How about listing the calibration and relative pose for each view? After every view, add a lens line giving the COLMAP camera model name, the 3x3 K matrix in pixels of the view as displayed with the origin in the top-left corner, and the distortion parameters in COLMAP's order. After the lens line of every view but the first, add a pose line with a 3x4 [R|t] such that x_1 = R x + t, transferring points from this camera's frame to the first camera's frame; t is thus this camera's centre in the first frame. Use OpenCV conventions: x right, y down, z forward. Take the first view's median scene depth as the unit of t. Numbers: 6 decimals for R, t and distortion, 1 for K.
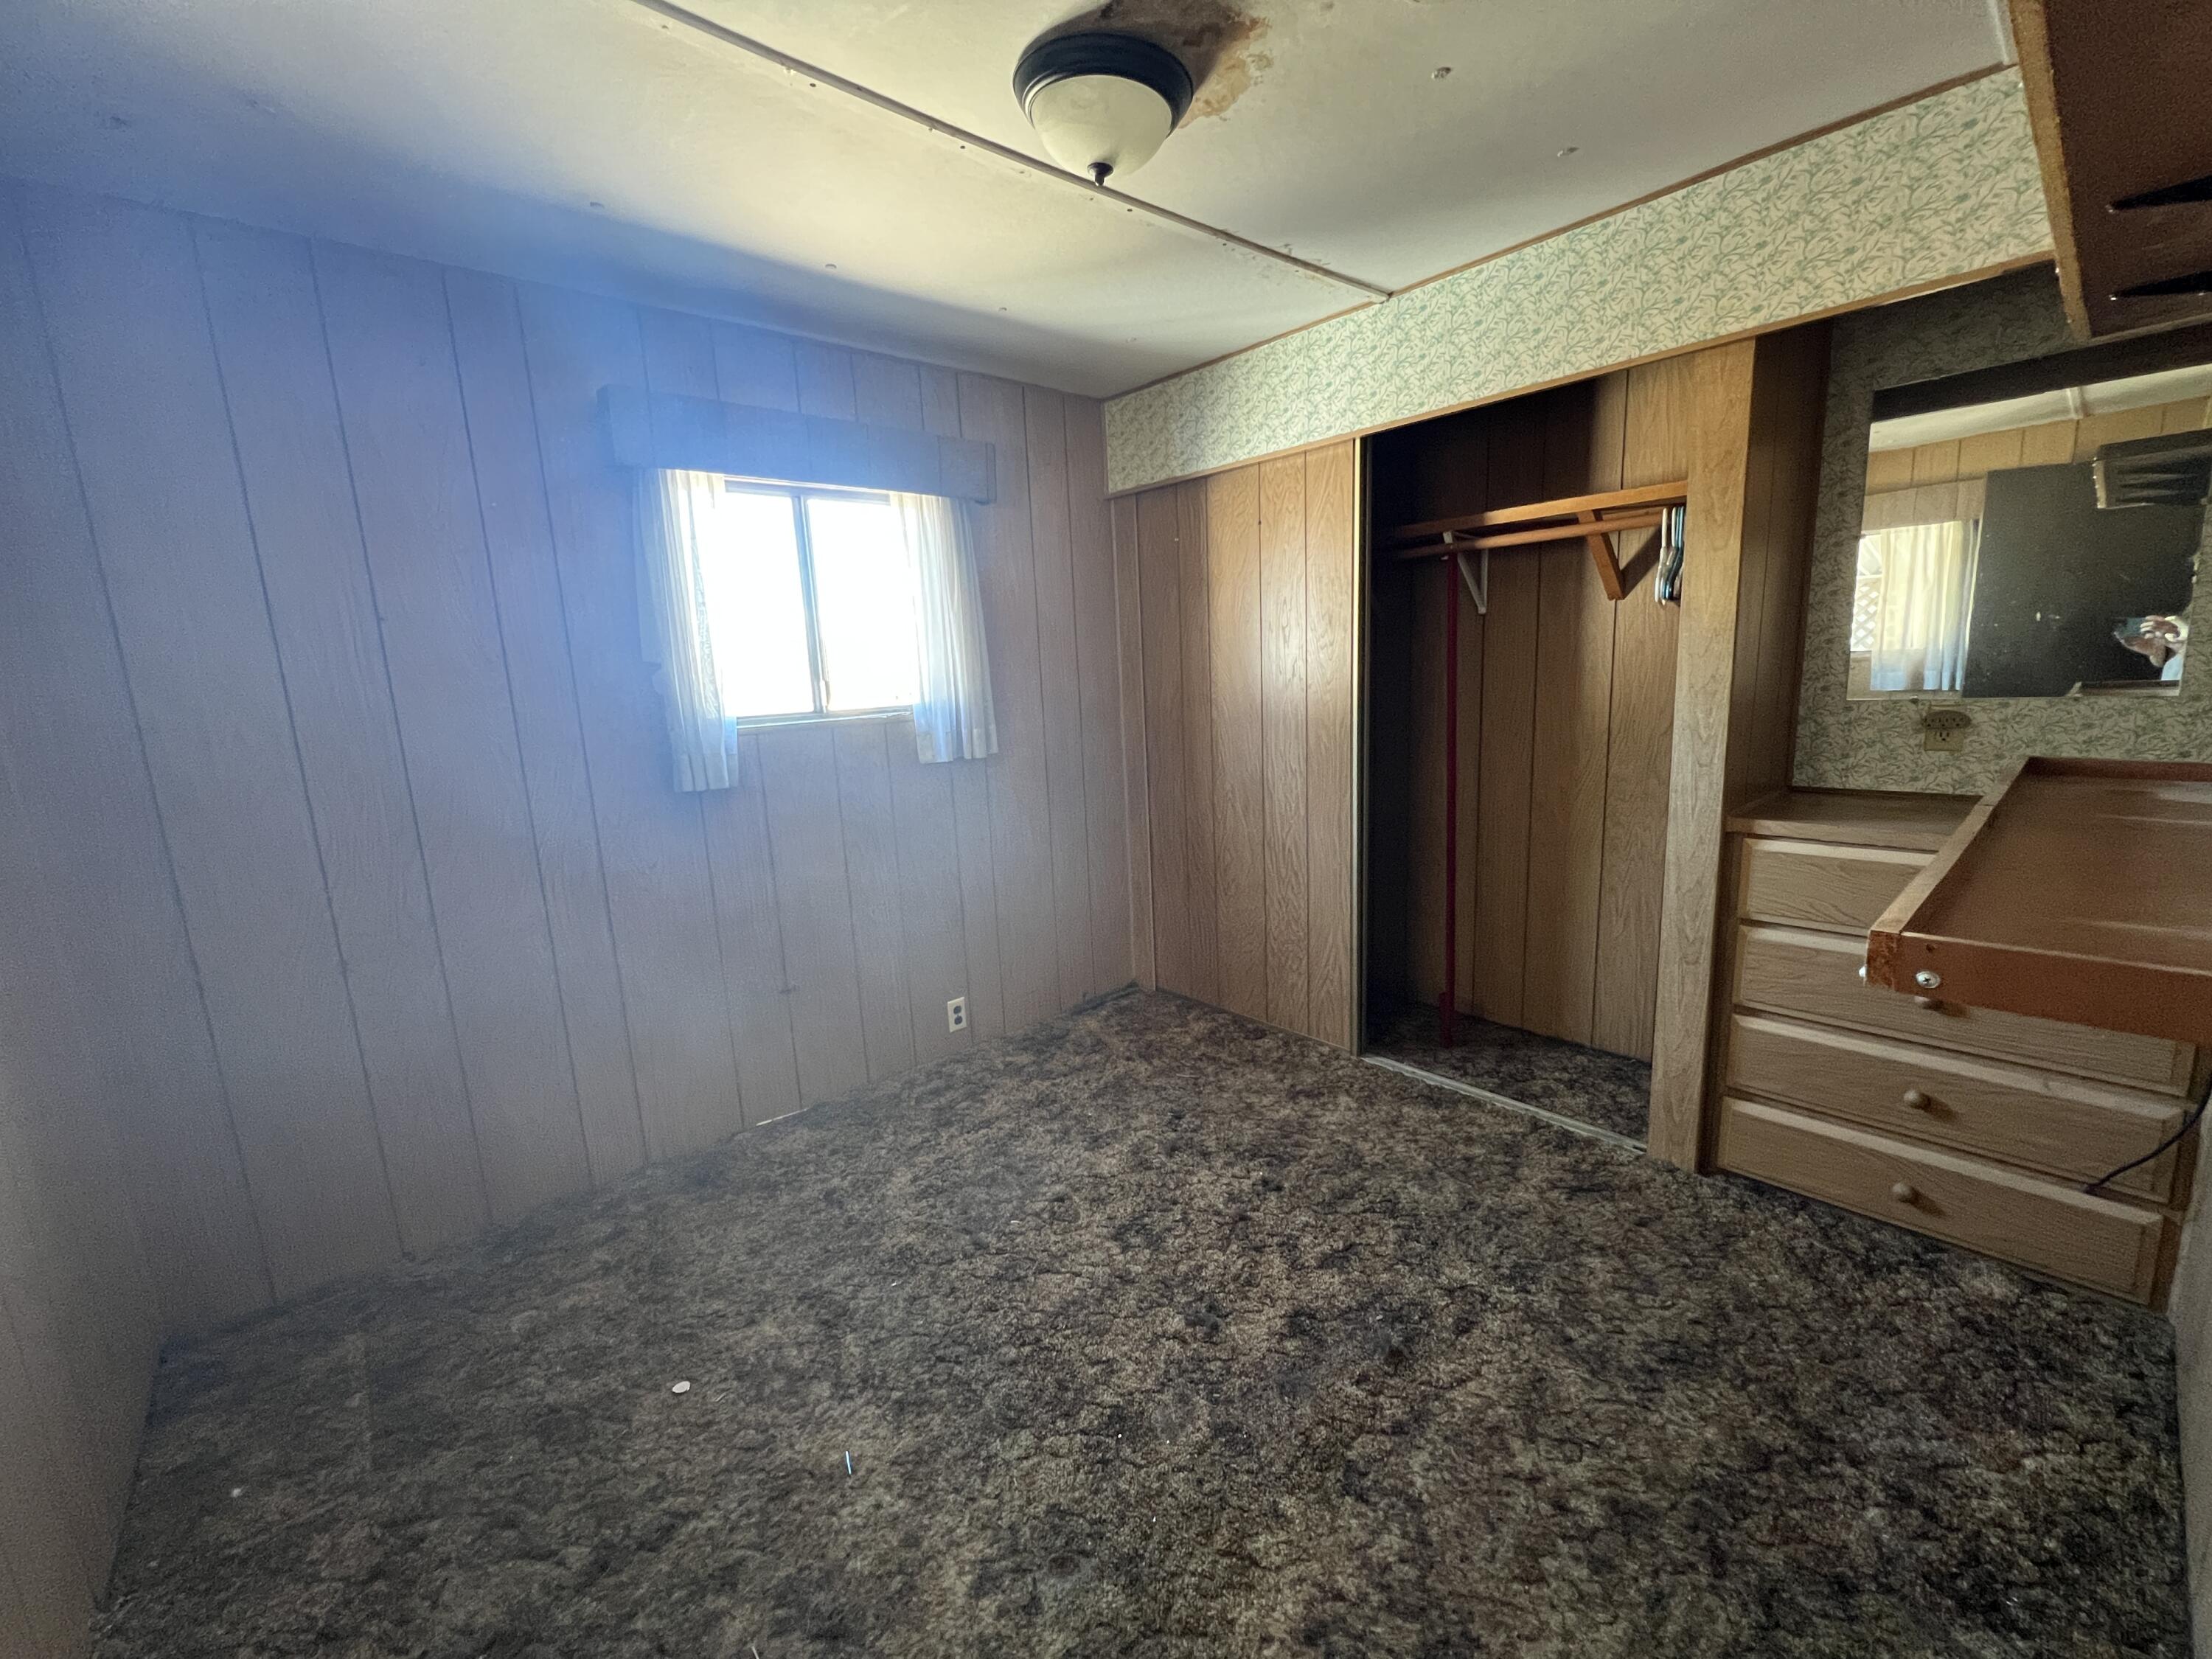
lens RADIAL K [[894.4, 0, 1107.7], [0, 894.4, 826.4], [0, 0, 1]] dist [-0.000225, -0.000074]
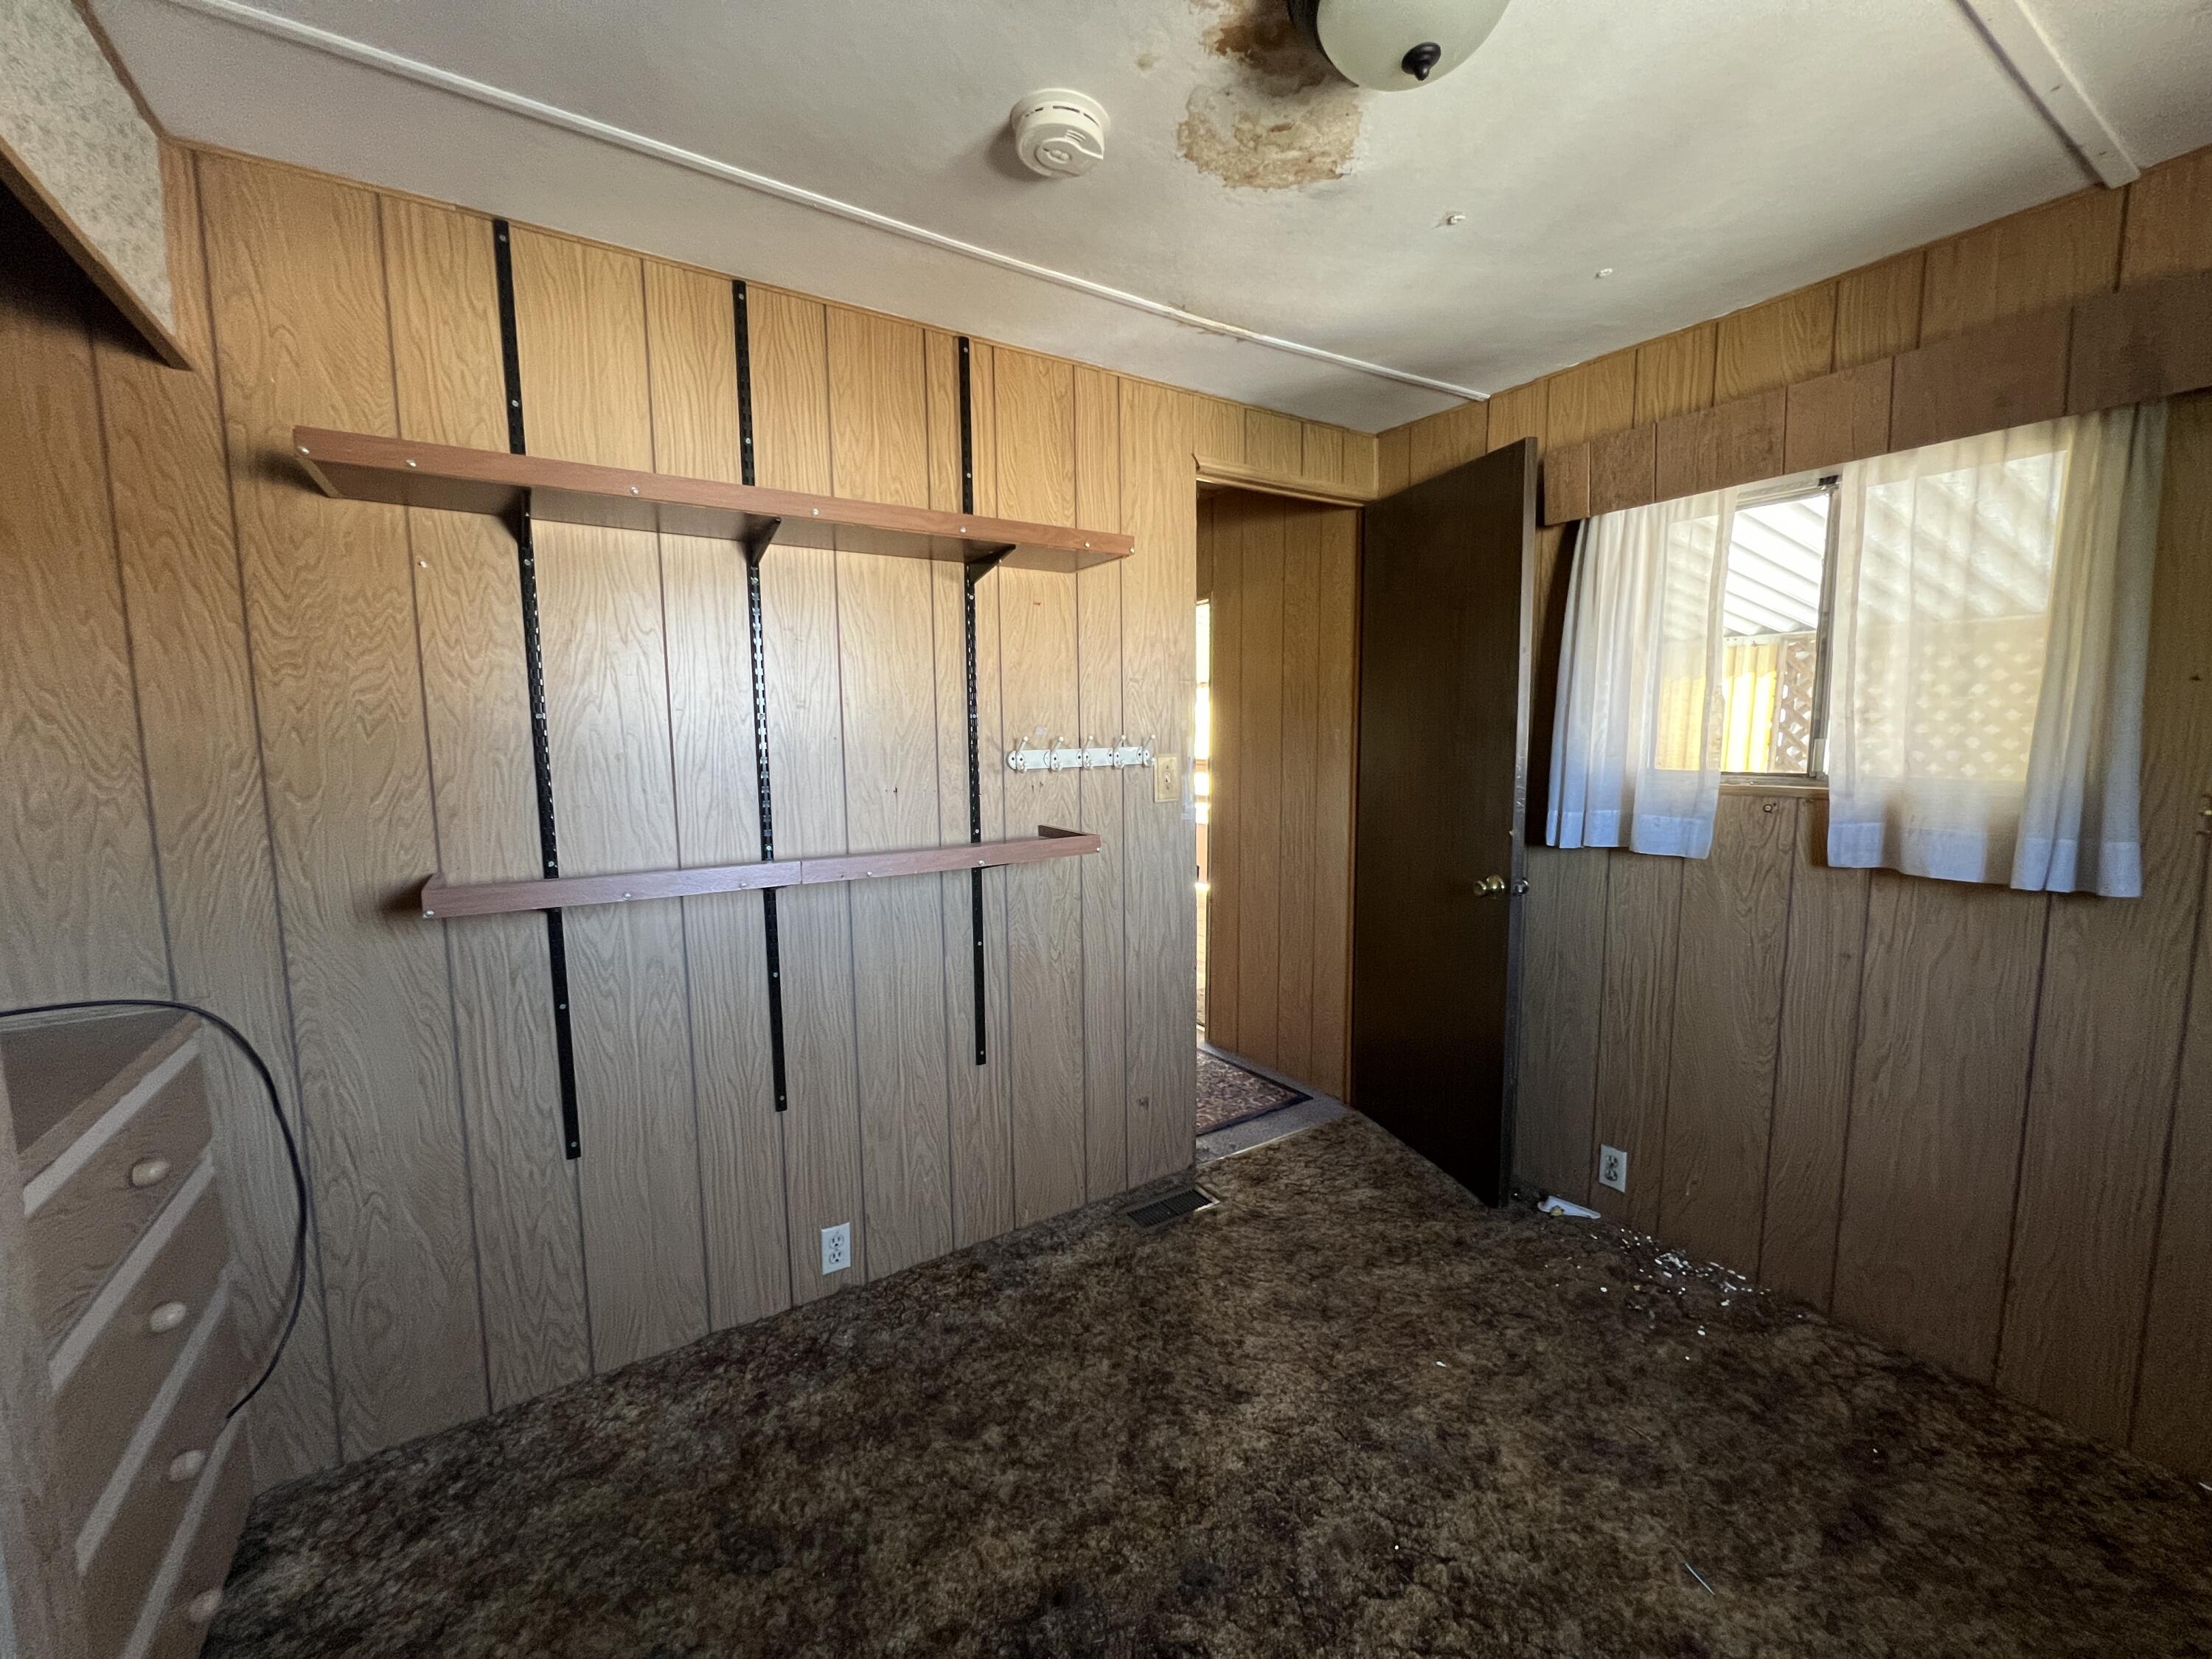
lens RADIAL K [[892.8, 0, 1104.0], [0, 892.8, 834.3], [0, 0, 1]] dist [0.001350, 0.000139]
pose [[-0.986217, 0.039434, 0.160691, 0.143734], [0.083625, 0.956809, 0.278431, -0.347157], [-0.142770, 0.288031, -0.946919, 1.805346]]
